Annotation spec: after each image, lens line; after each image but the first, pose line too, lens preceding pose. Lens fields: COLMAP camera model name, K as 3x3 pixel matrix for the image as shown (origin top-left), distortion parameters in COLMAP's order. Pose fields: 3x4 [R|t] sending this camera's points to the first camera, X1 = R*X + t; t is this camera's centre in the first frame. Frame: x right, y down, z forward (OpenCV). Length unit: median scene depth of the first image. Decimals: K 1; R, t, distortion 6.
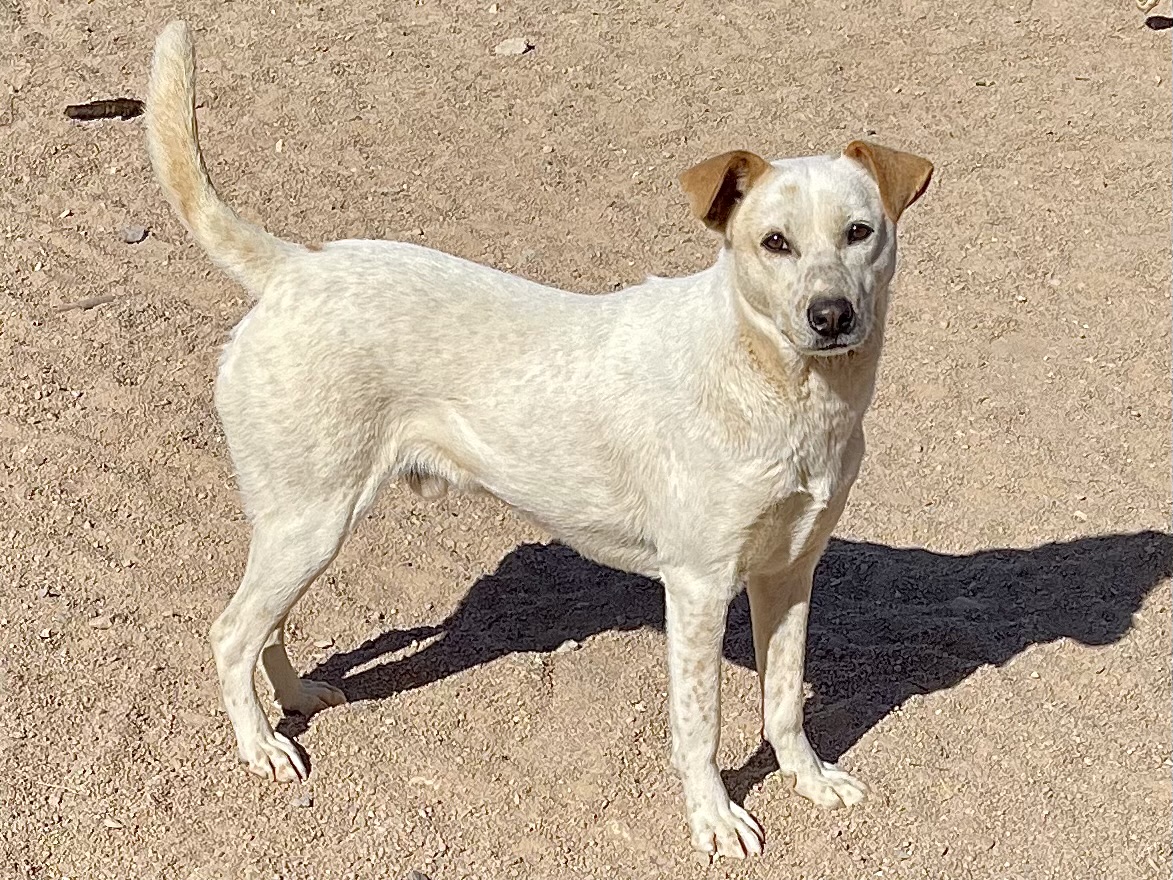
lens RADIAL K [[859.0, 0, 591.7], [0, 859.0, 443.0], [0, 0, 1]] dist [0.026319, -0.004560]
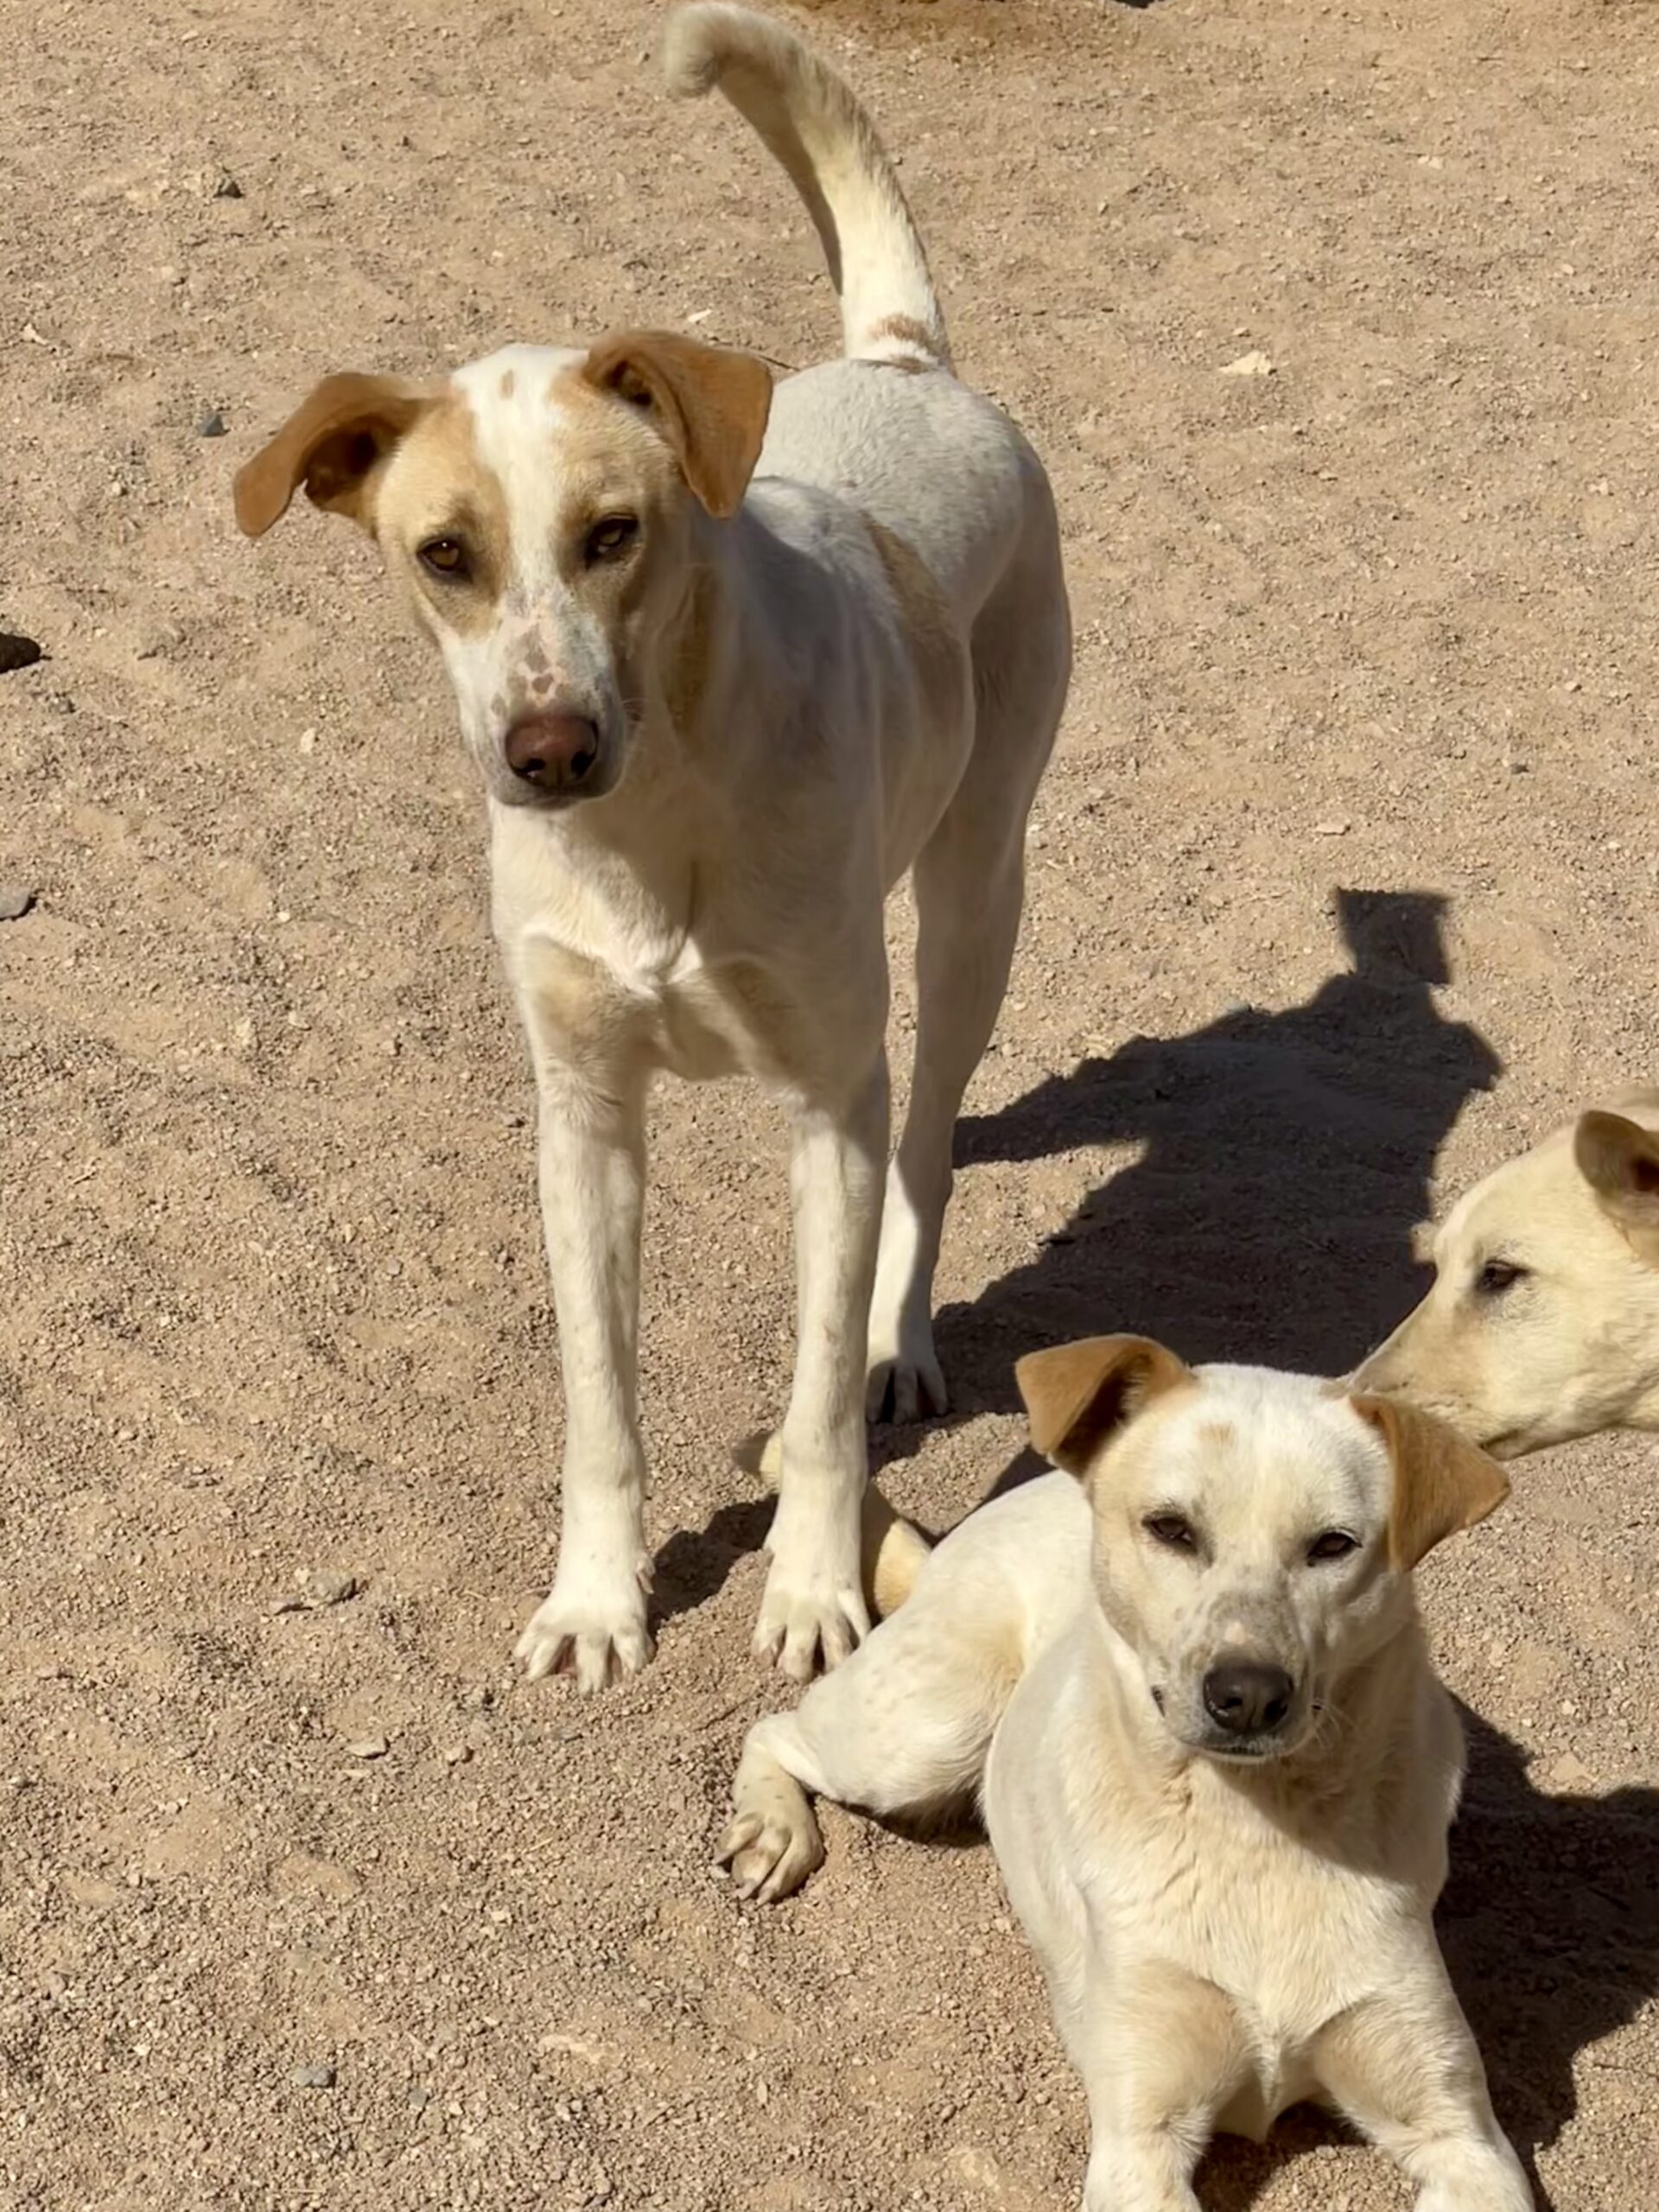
lens RADIAL K [[6114.7, 0, 824.8], [0, 6114.7, 1104.1], [0, 0, 1]] dist [0.340228, 0.000000]
pose [[0.993868, 0.037347, -0.104078, 0.284921], [-0.024949, 0.992703, 0.117975, -0.535532], [0.107725, -0.114655, 0.987547, -2.319742]]
